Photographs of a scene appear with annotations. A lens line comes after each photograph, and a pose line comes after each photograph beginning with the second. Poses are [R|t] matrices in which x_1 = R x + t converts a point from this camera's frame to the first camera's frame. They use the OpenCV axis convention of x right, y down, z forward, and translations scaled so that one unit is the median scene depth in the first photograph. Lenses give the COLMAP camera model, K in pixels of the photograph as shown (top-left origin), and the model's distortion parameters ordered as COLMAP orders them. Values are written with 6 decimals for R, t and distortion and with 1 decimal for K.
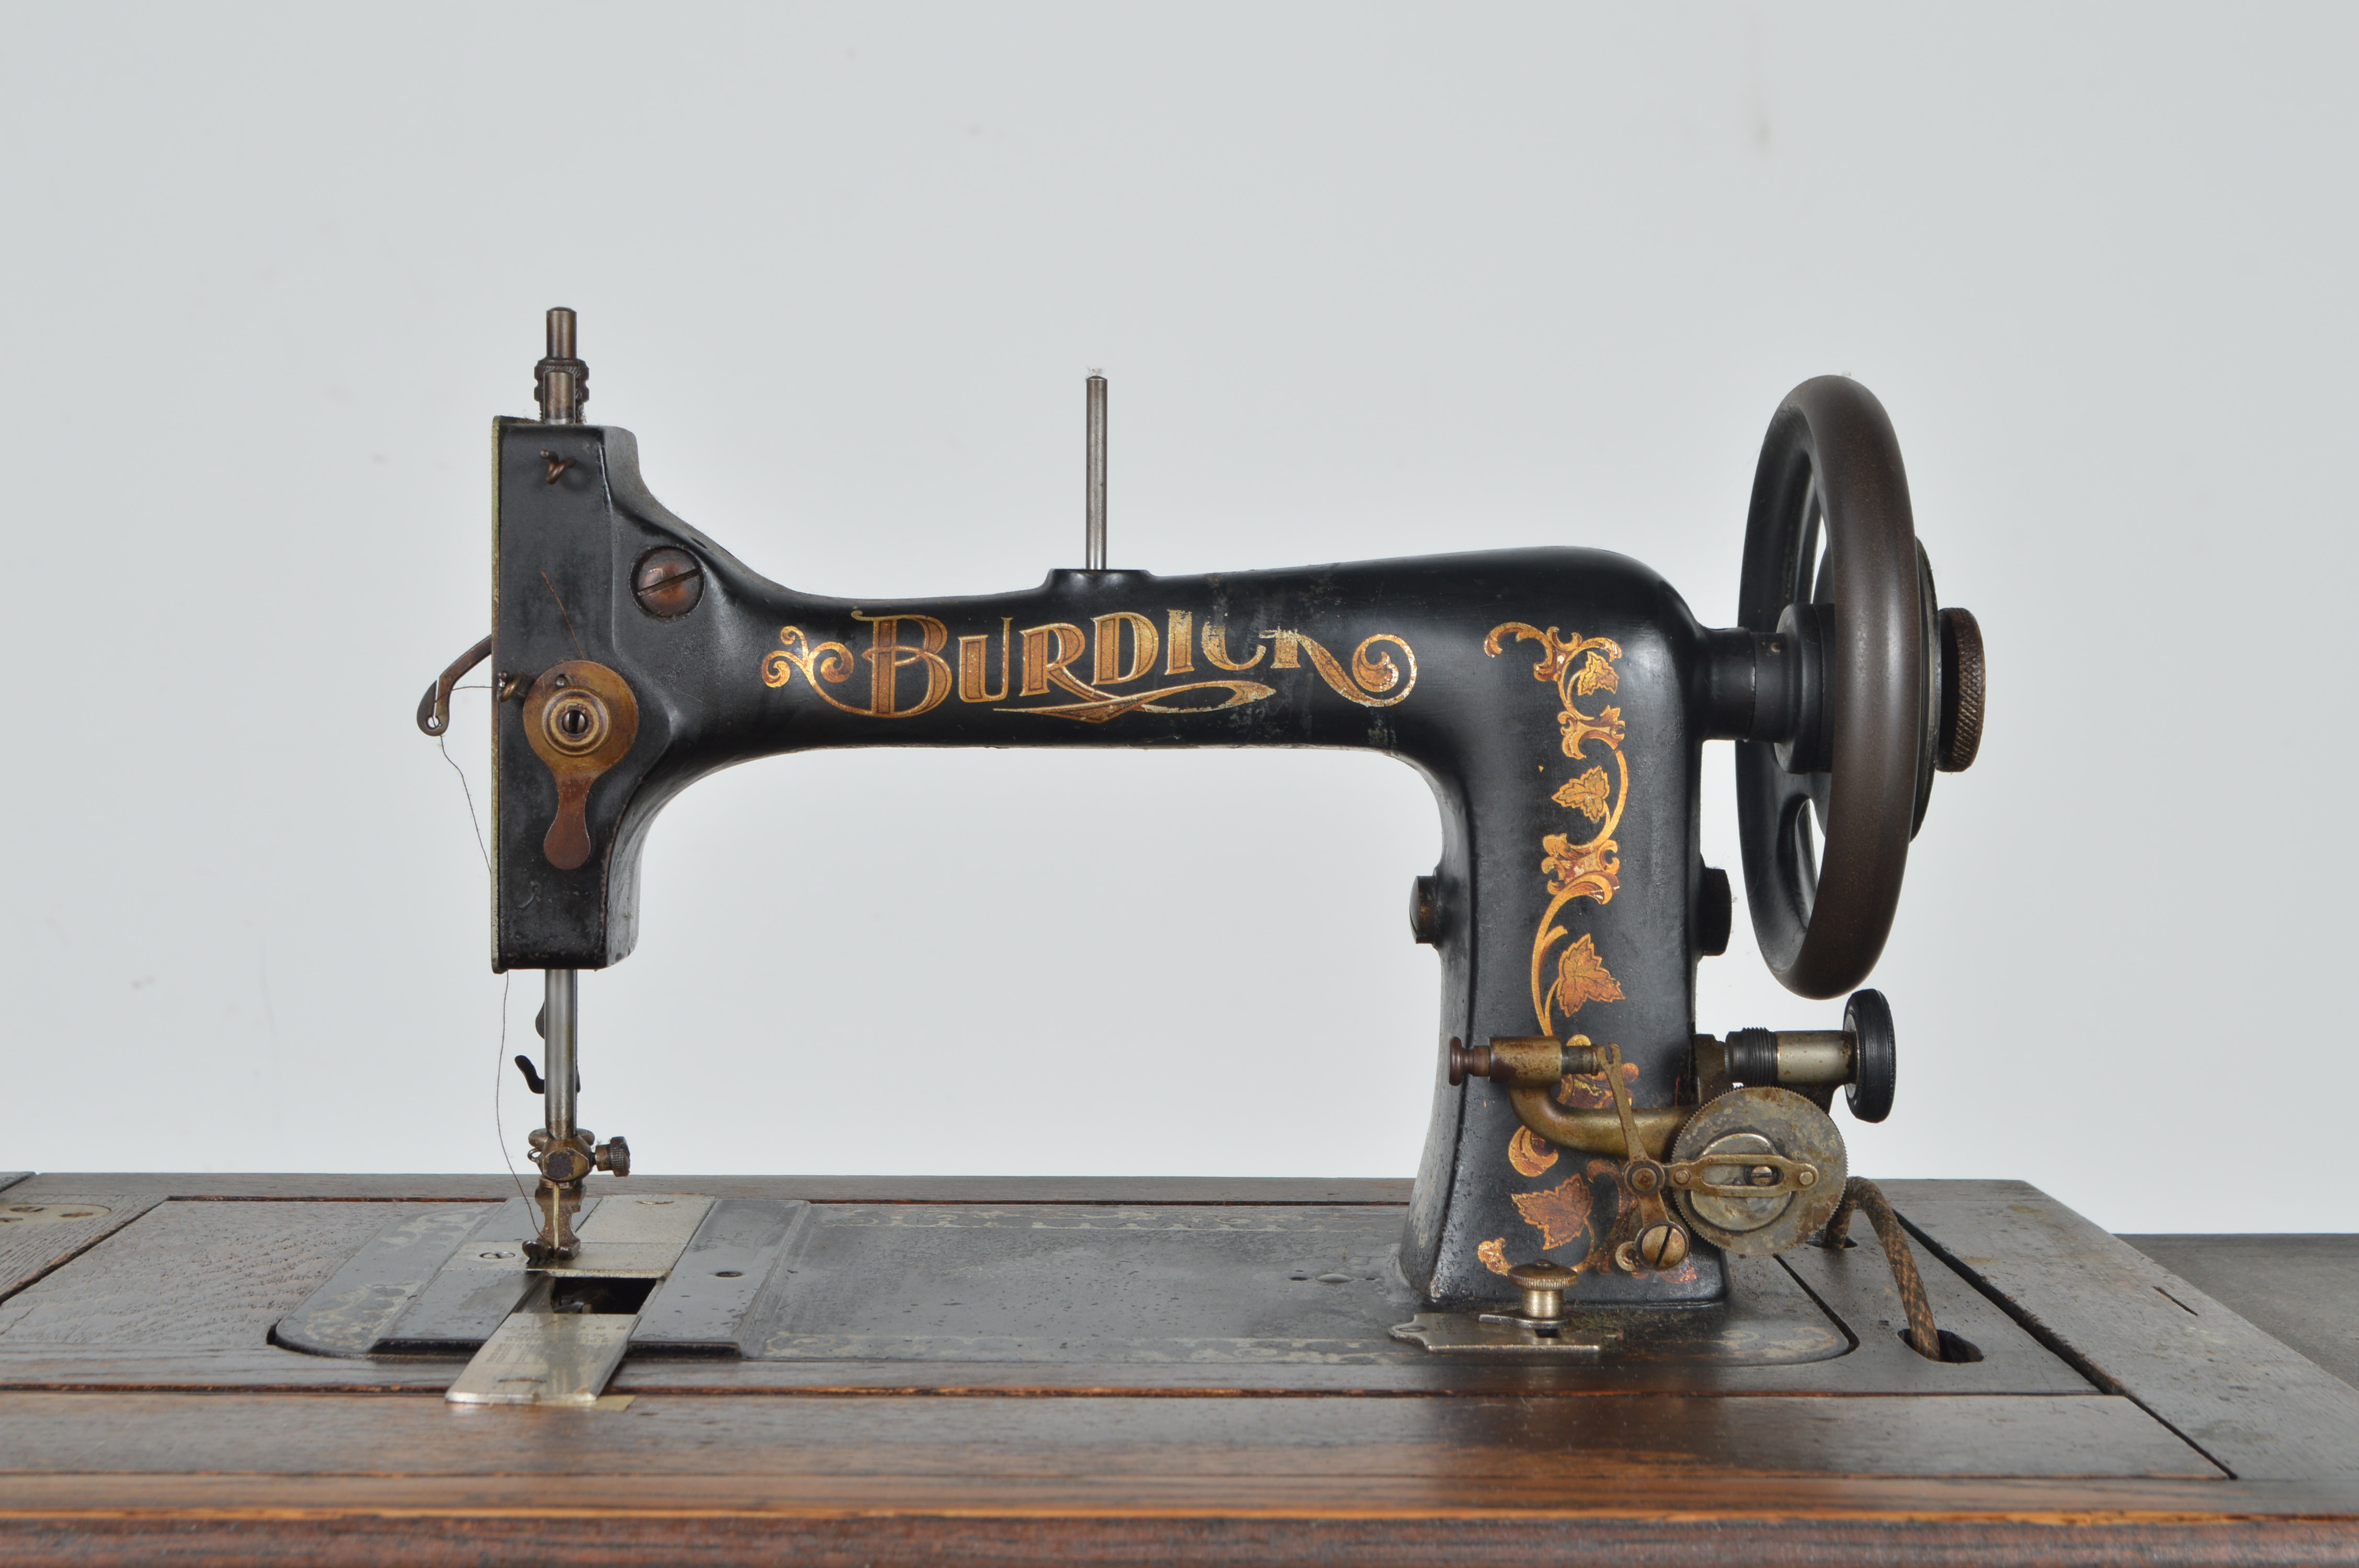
lens RADIAL K [[3661.9, 0, 1177.0], [0, 3661.9, 784.2], [0, 0, 1]] dist [0.004813, 0.000000]
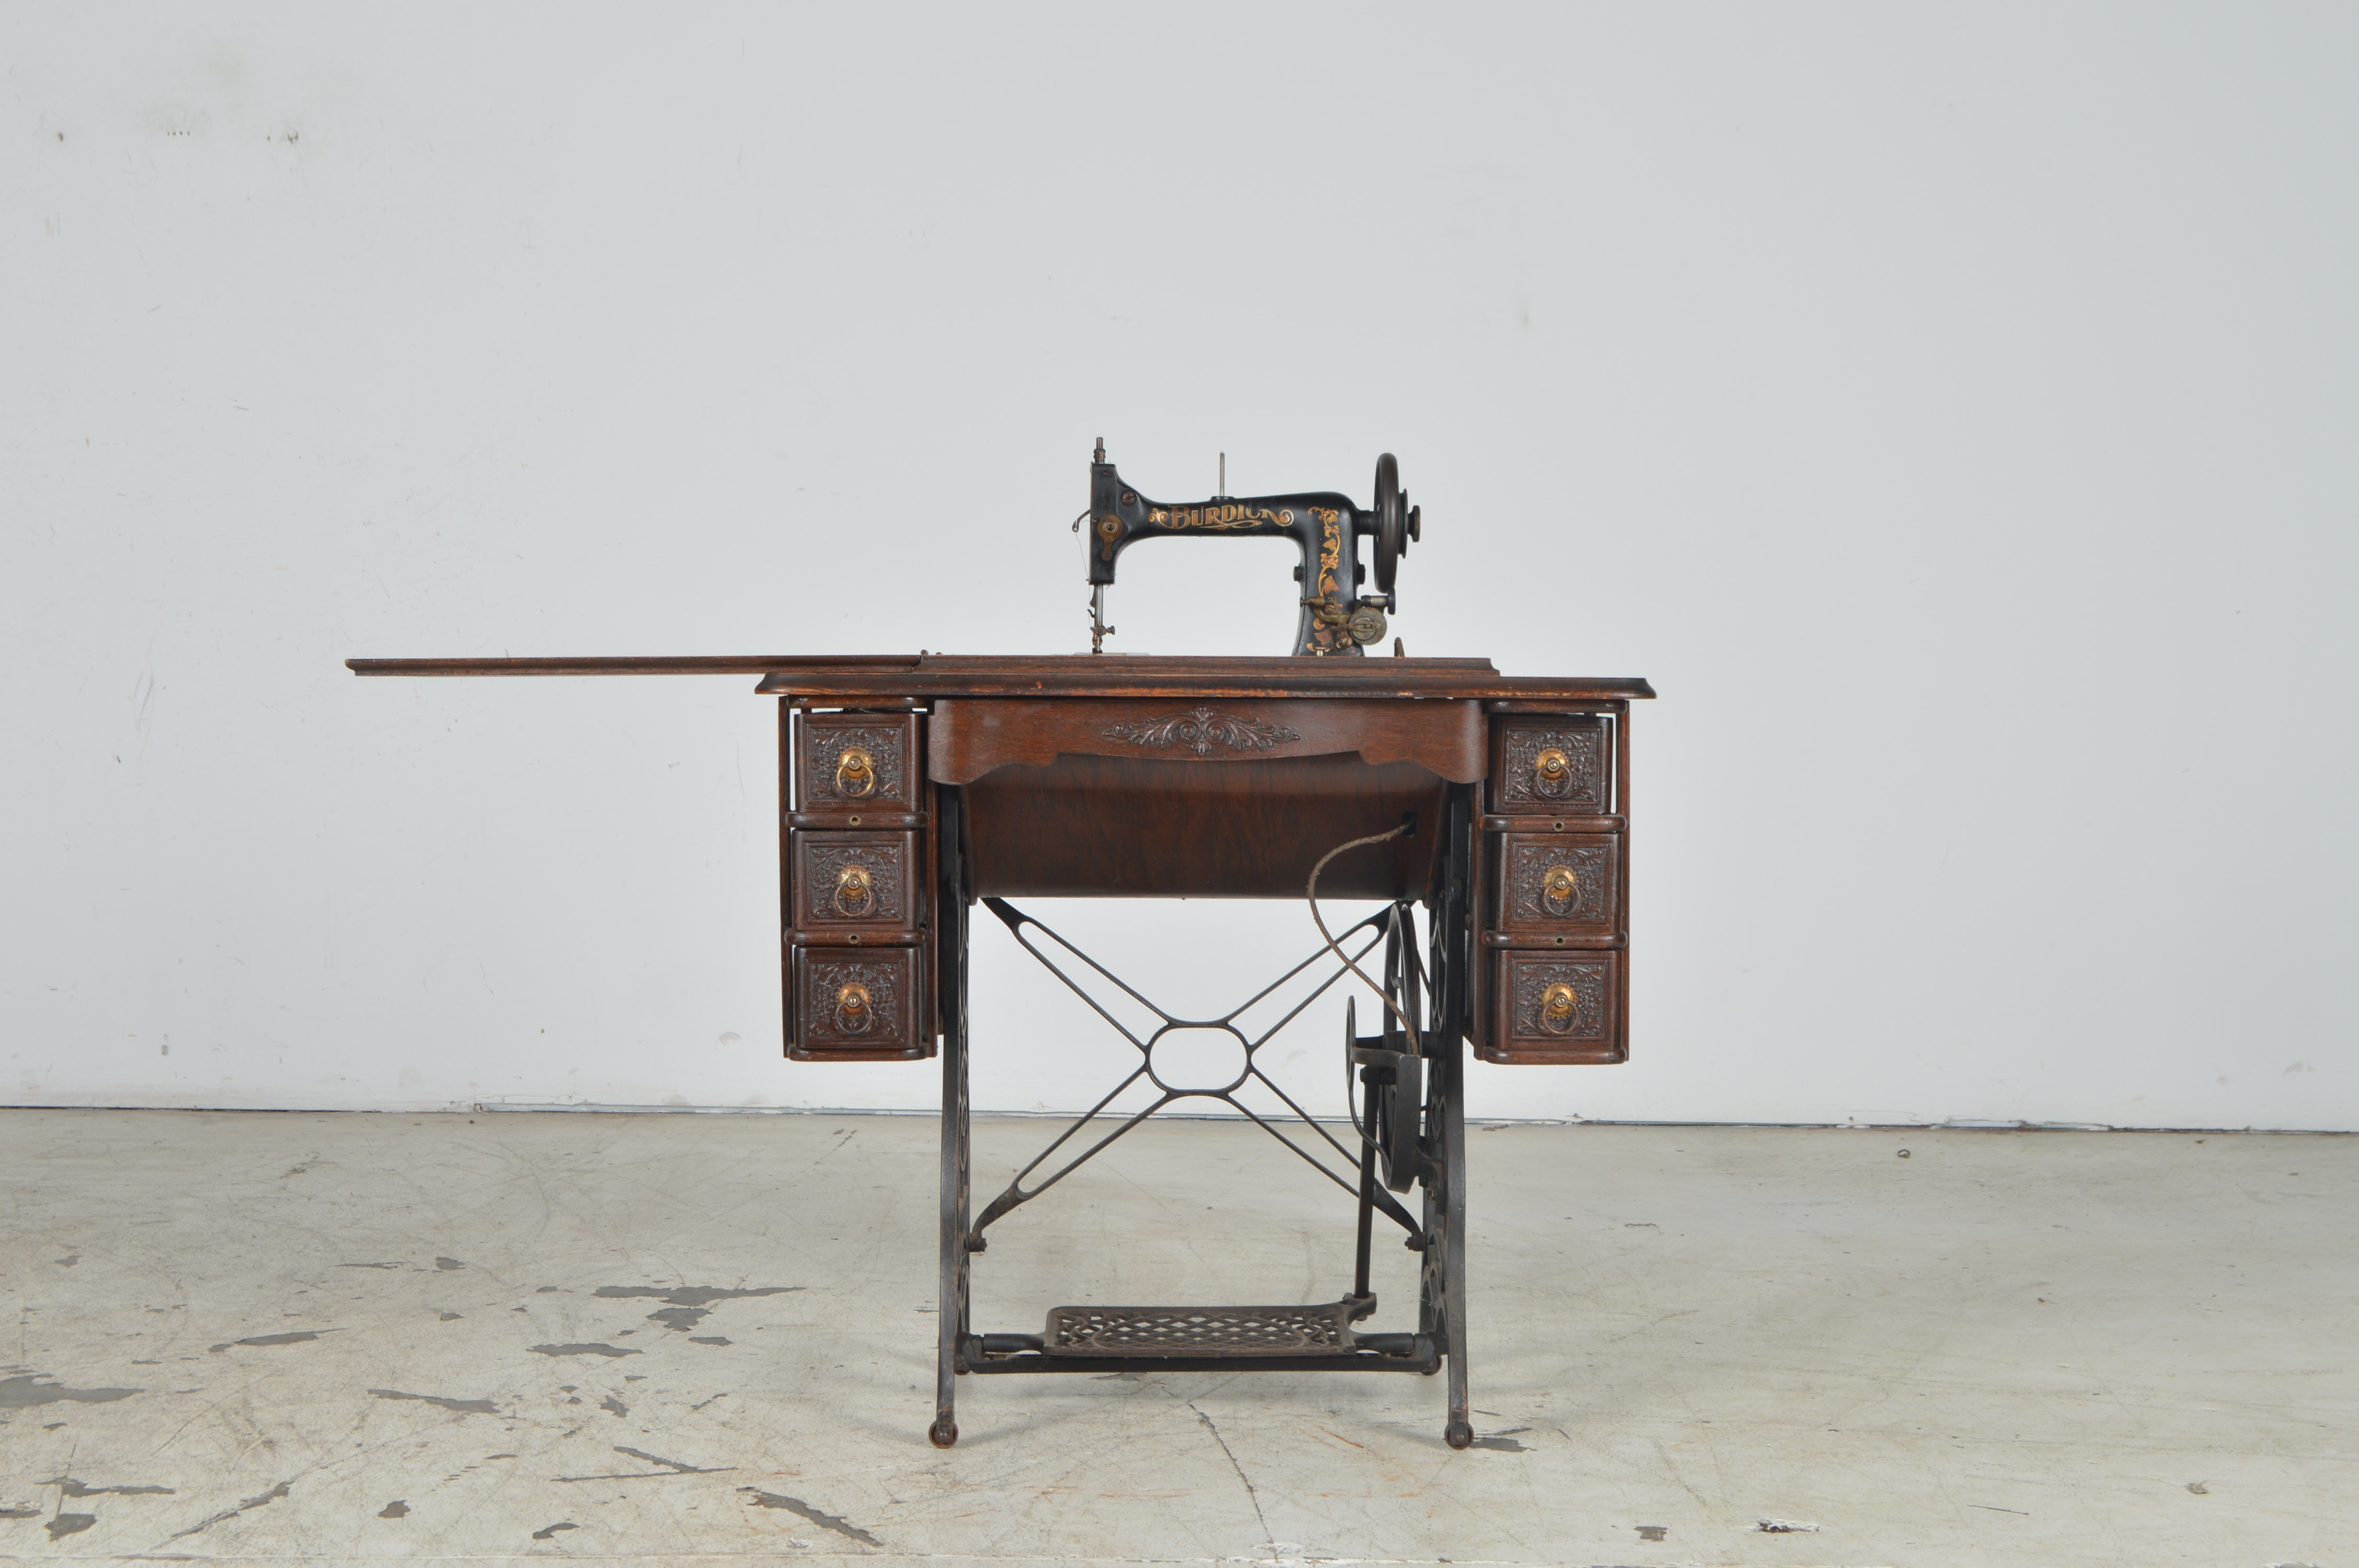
lens RADIAL K [[3663.9, 0, 1187.1], [0, 3663.9, 787.5], [0, 0, 1]] dist [-0.011466, 0.000000]
pose [[0.999992, 0.000577, 0.003996, -0.083401], [-0.000509, 0.999855, -0.017029, 0.376419], [-0.004005, 0.017027, 0.999847, -3.494285]]
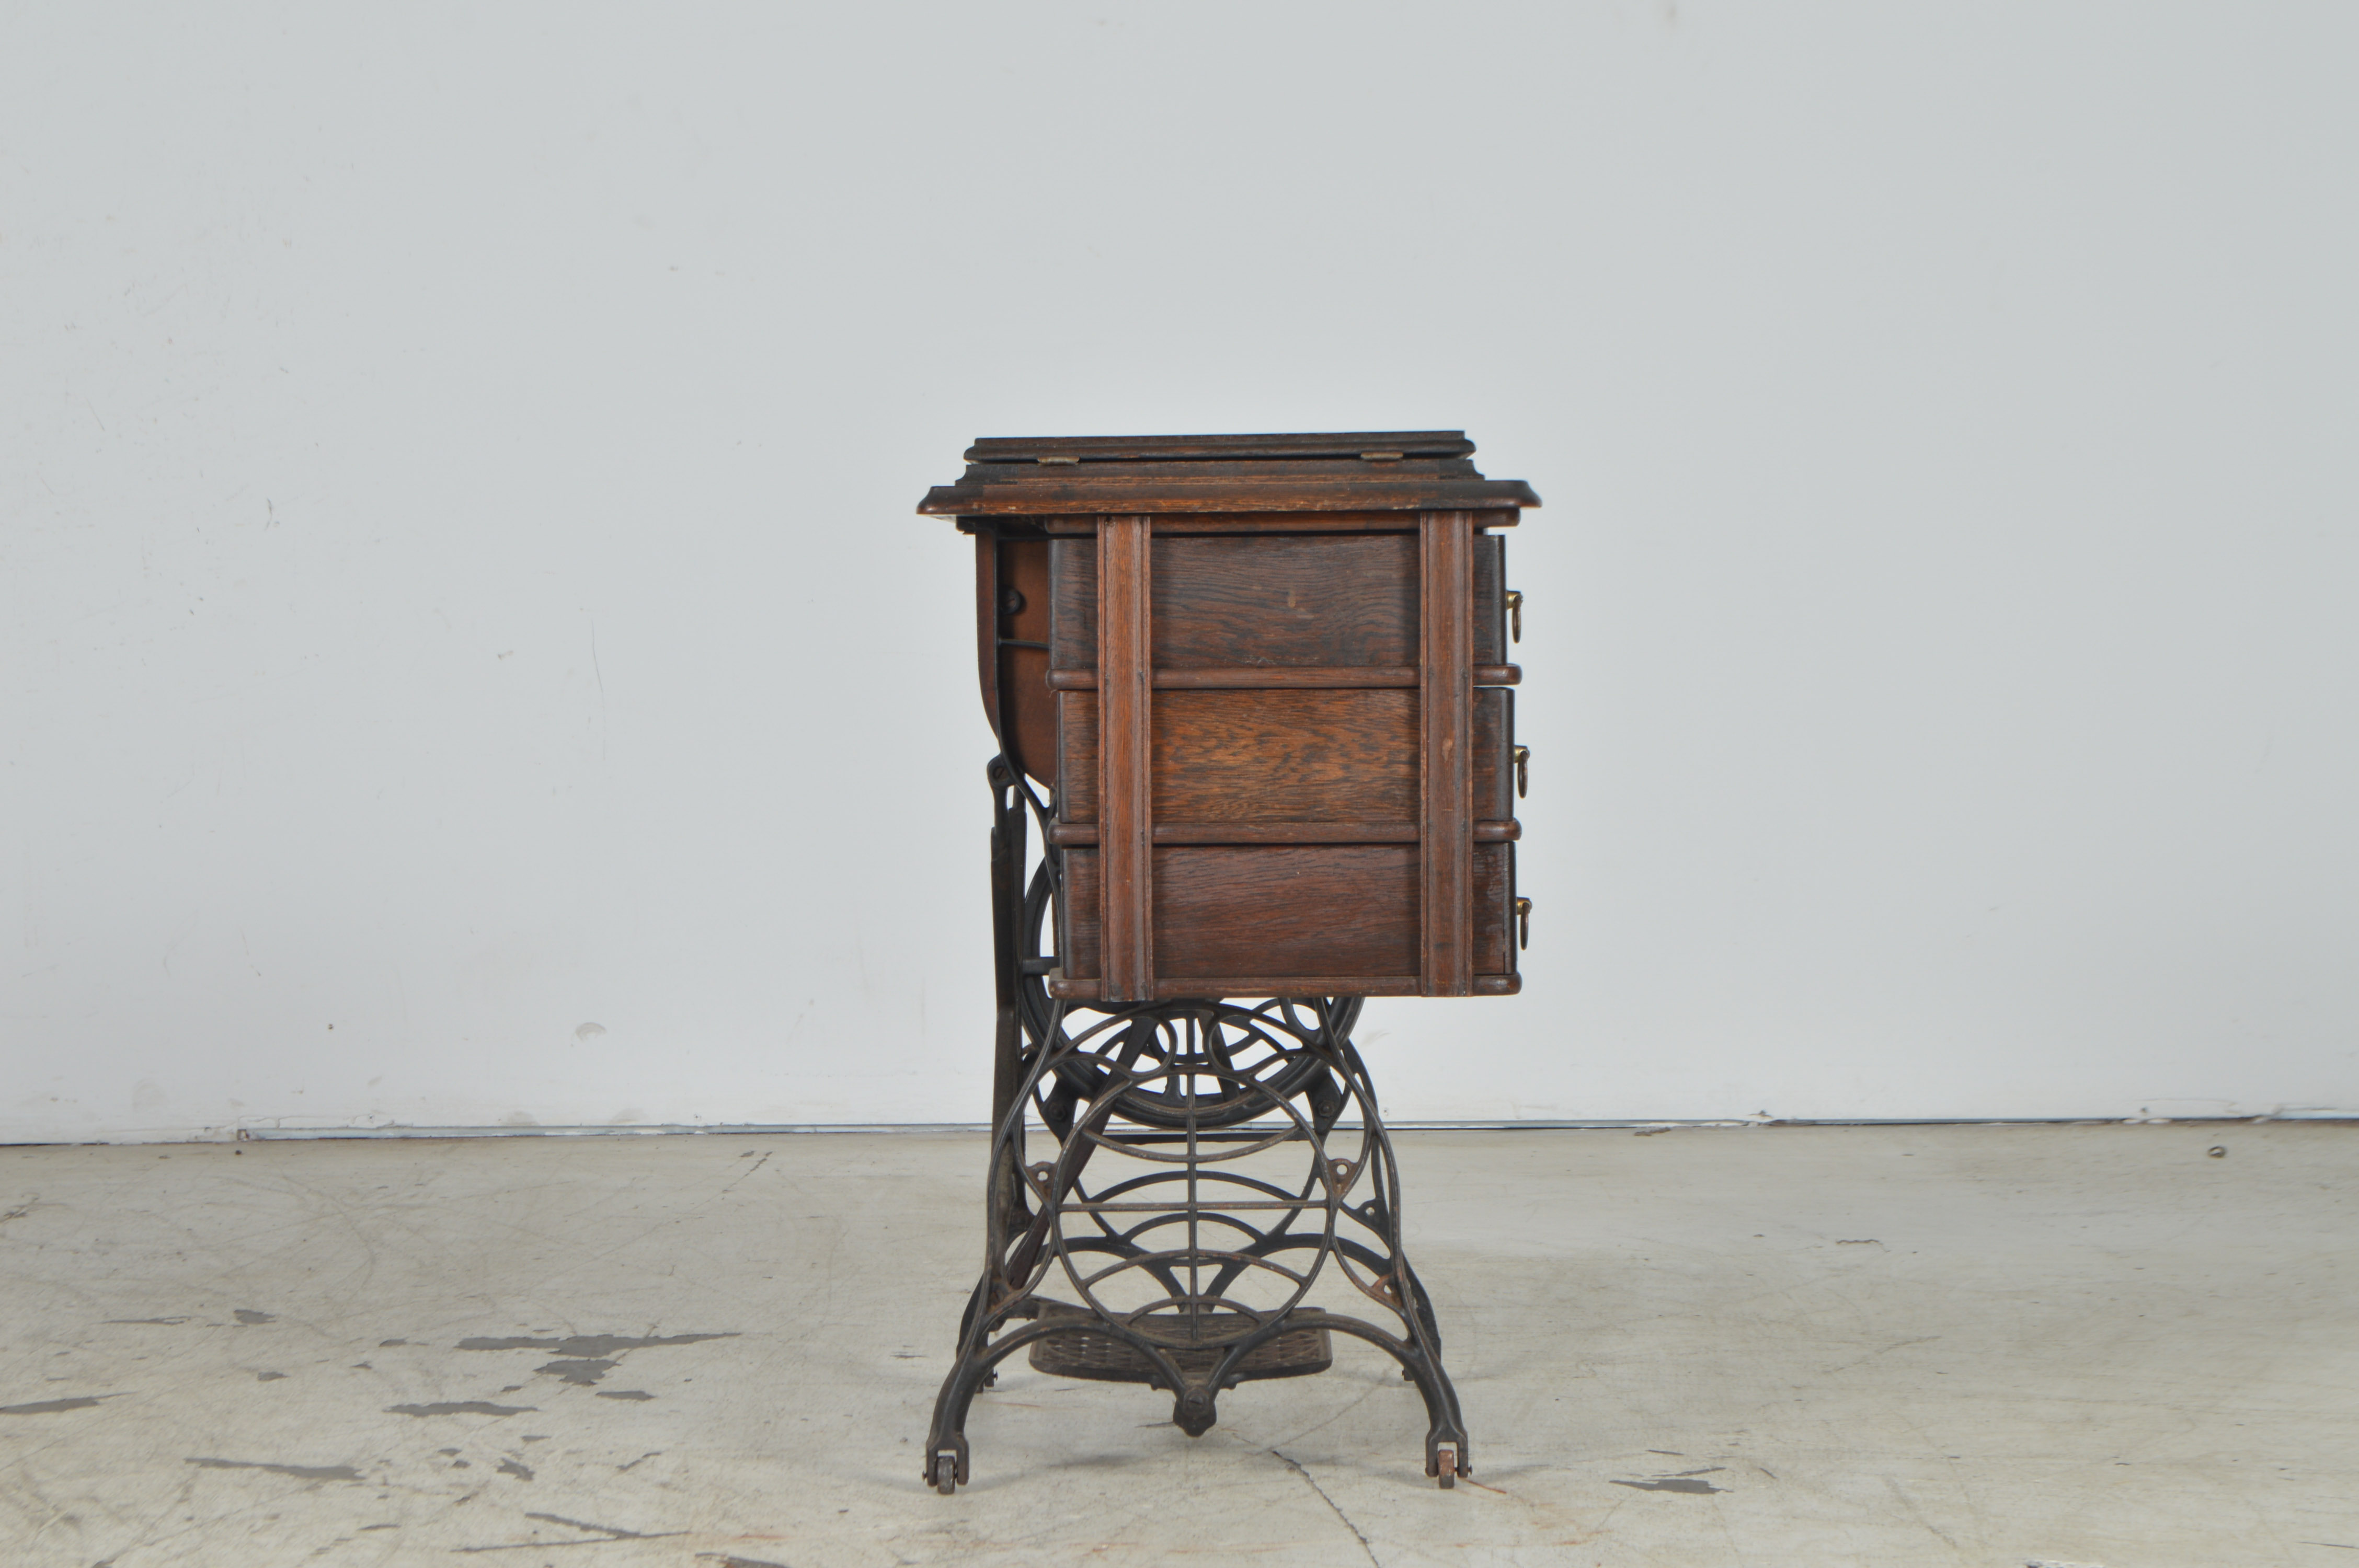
lens RADIAL K [[5509.4, 0, 1181.7], [0, 5509.4, 781.7], [0, 0, 1]] dist [0.041401, 0.000000]
pose [[0.999737, -0.020650, 0.009933, -0.195526], [0.020730, 0.999753, -0.008001, 0.483522], [-0.009765, 0.008205, 0.999919, -4.190313]]
